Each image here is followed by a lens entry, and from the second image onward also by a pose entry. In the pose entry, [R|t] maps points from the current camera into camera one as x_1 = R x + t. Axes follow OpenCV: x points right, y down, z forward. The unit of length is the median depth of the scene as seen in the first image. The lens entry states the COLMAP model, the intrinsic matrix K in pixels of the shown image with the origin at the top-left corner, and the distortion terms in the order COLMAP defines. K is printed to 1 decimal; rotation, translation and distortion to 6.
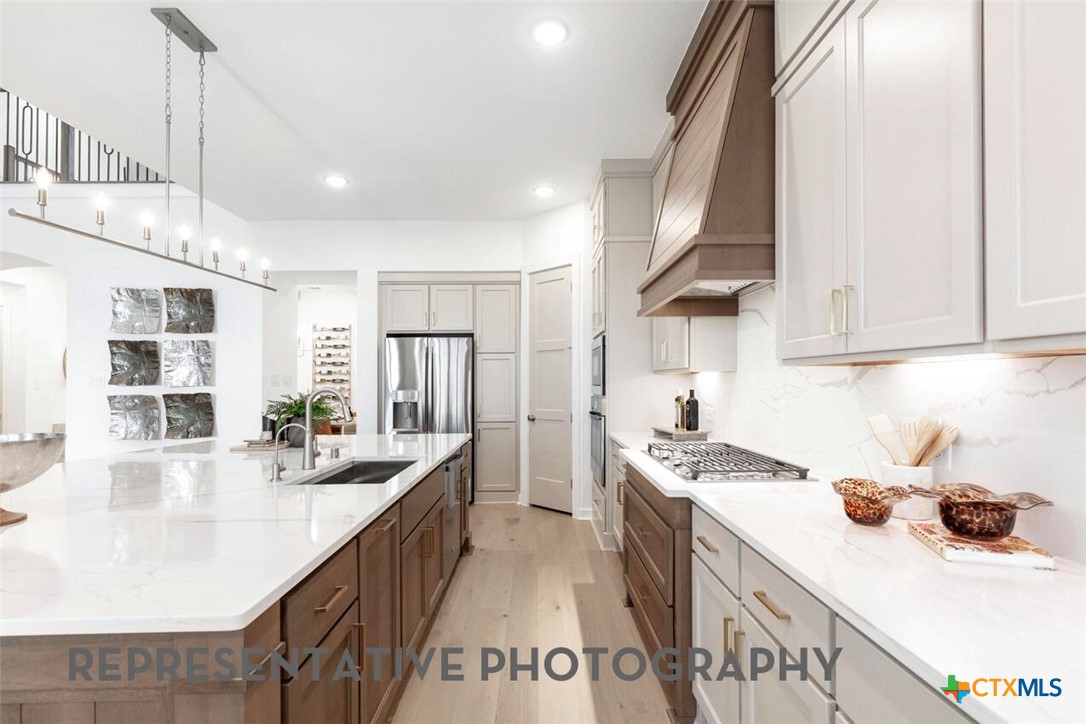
lens RADIAL K [[509.9, 0, 543.8], [0, 509.9, 378.2], [0, 0, 1]] dist [0.002455, 0.000466]
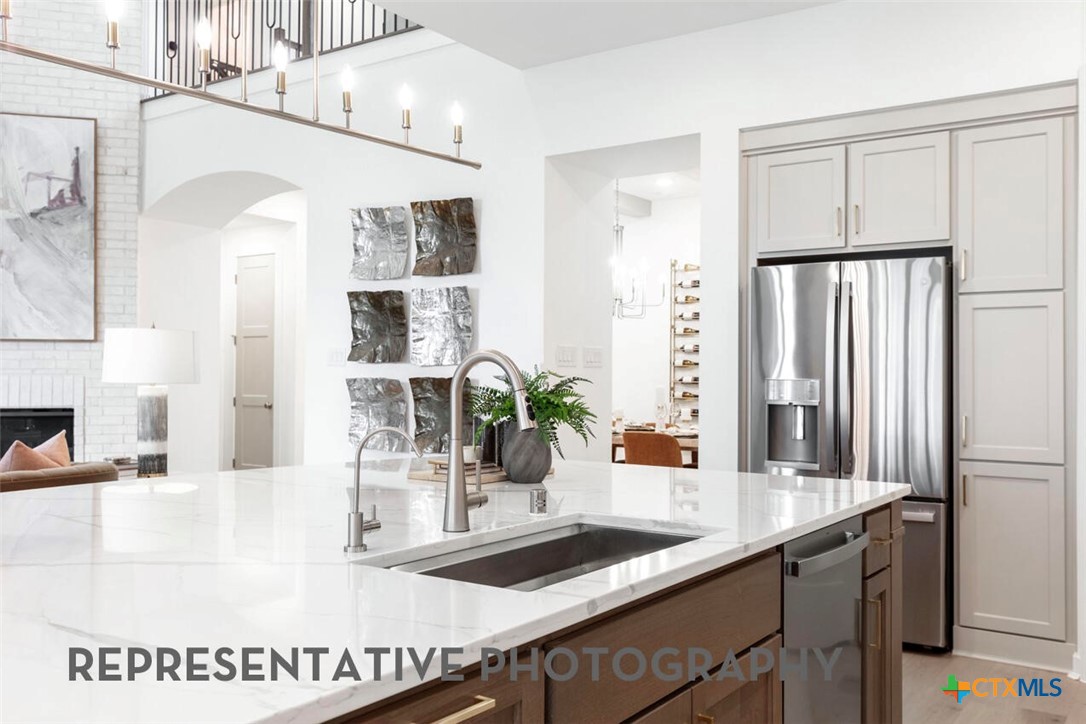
lens RADIAL K [[961.9, 0, 543.0], [0, 961.9, 362.0], [0, 0, 1]] dist [0.010875, 0.011399]
pose [[0.817864, 0.010998, -0.575306, 0.043232], [-0.014785, 0.999889, -0.001904, 0.012464], [0.575221, 0.010063, 0.817936, 0.153933]]
